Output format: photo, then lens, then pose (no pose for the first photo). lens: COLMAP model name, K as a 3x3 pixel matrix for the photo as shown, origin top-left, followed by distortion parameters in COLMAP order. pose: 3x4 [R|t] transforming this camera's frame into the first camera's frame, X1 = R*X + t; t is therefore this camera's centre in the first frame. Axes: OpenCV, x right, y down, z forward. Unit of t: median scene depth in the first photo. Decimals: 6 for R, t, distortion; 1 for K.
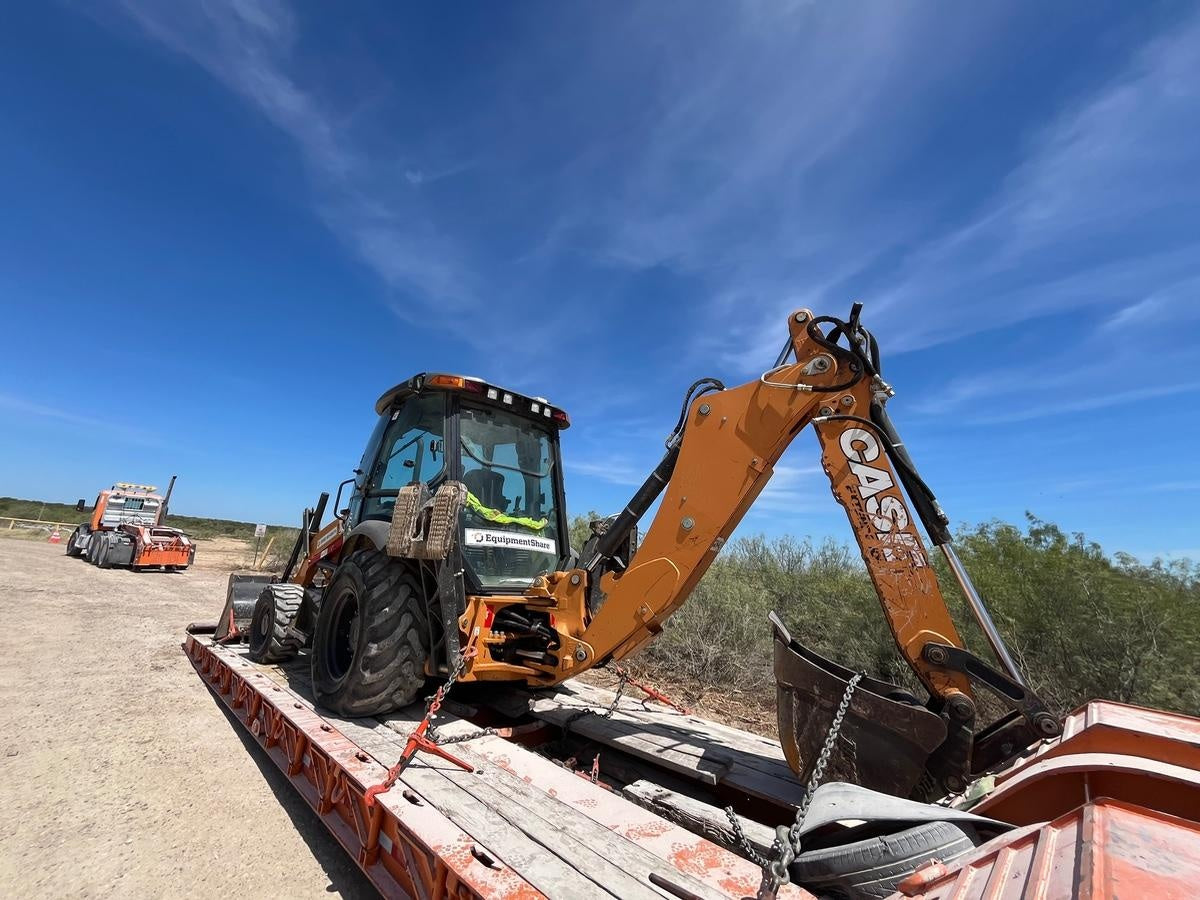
lens RADIAL K [[485.6, 0, 596.2], [0, 485.6, 423.9], [0, 0, 1]] dist [-0.007558, 0.001583]
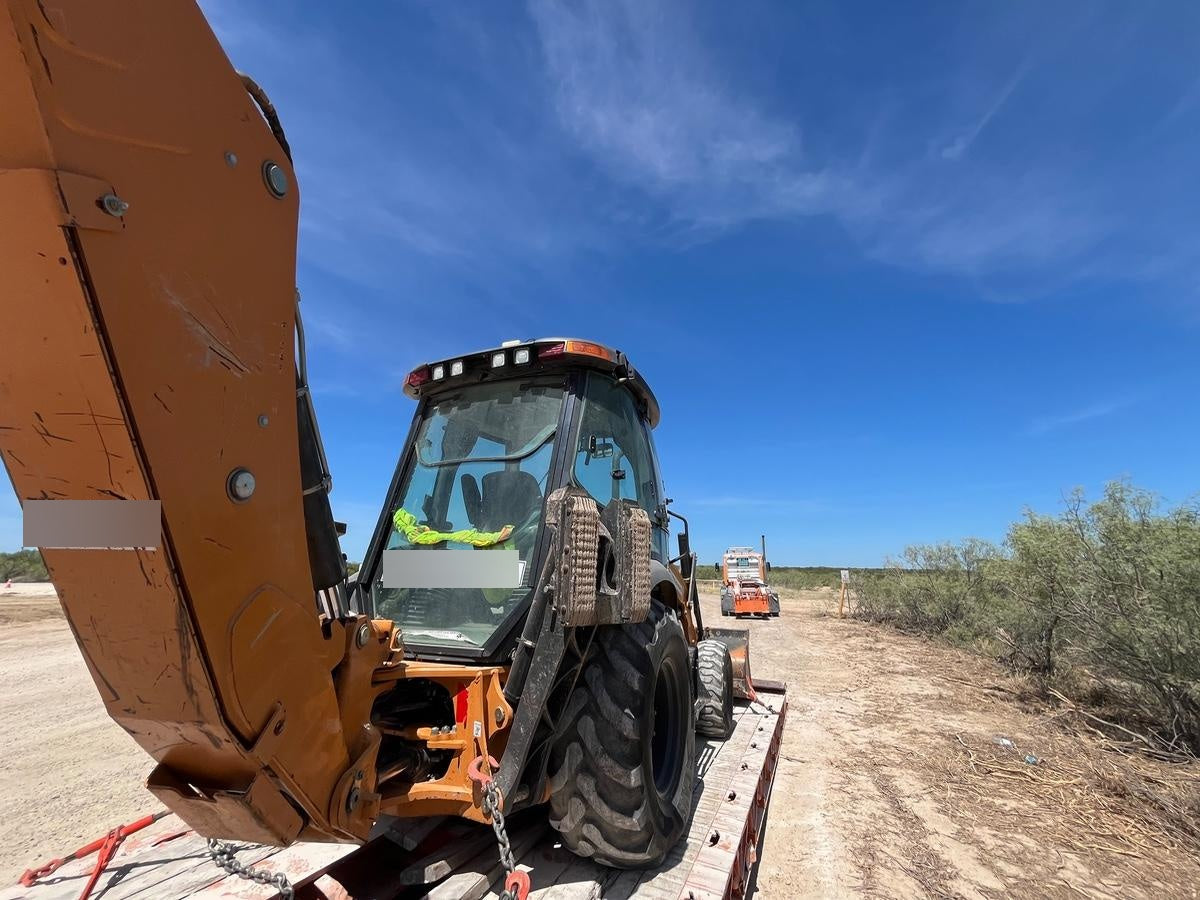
lens RADIAL K [[485.6, 0, 592.0], [0, 485.6, 447.2], [0, 0, 1]] dist [-0.007558, 0.001583]
pose [[0.347904, -0.303355, -0.887095, 0.122370], [0.264304, 0.939561, -0.217641, 0.067024], [0.899503, -0.158744, 0.407055, 0.226884]]
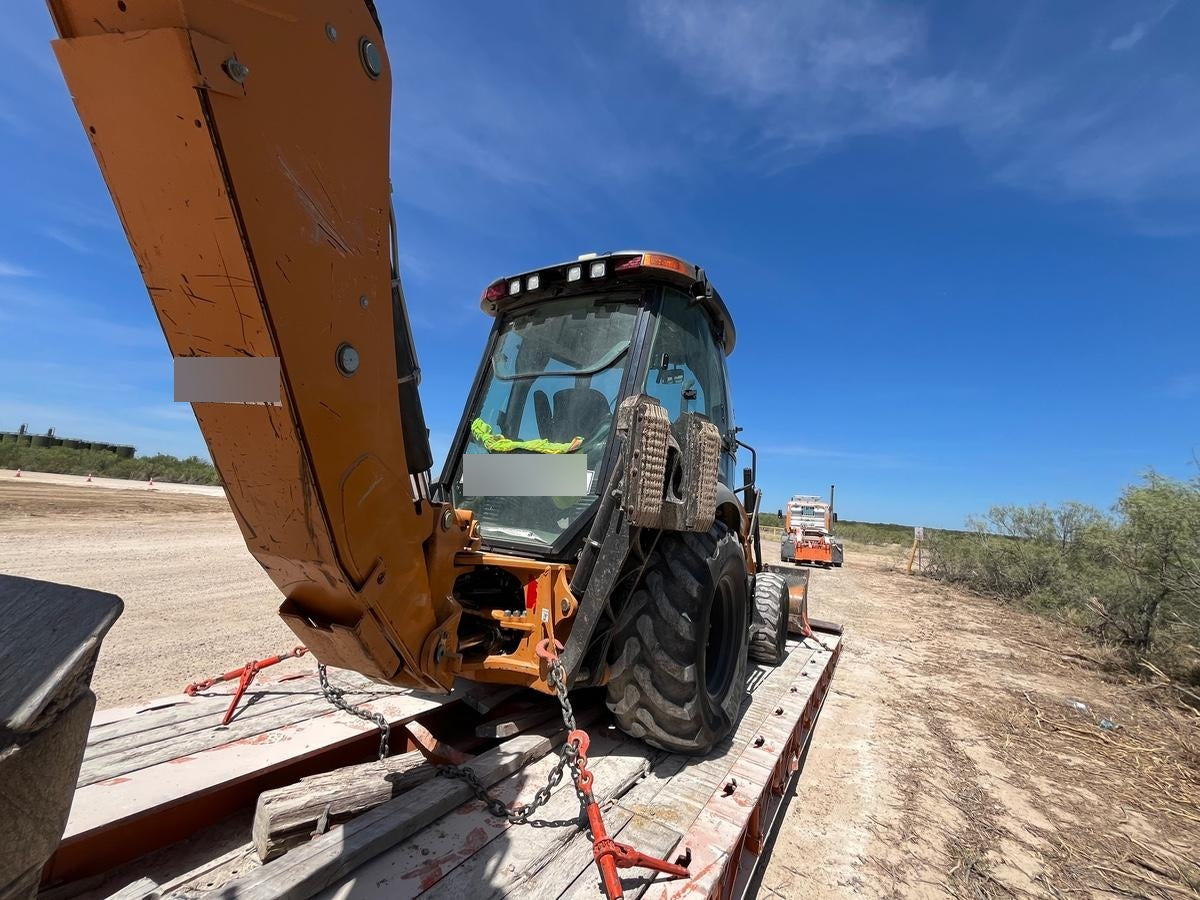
lens RADIAL K [[485.6, 0, 591.9], [0, 485.6, 448.2], [0, 0, 1]] dist [-0.007558, 0.001583]
pose [[0.237236, -0.173125, -0.955901, 0.121218], [0.194008, 0.972613, -0.128002, 0.074461], [0.951882, -0.155086, 0.264326, 0.223351]]
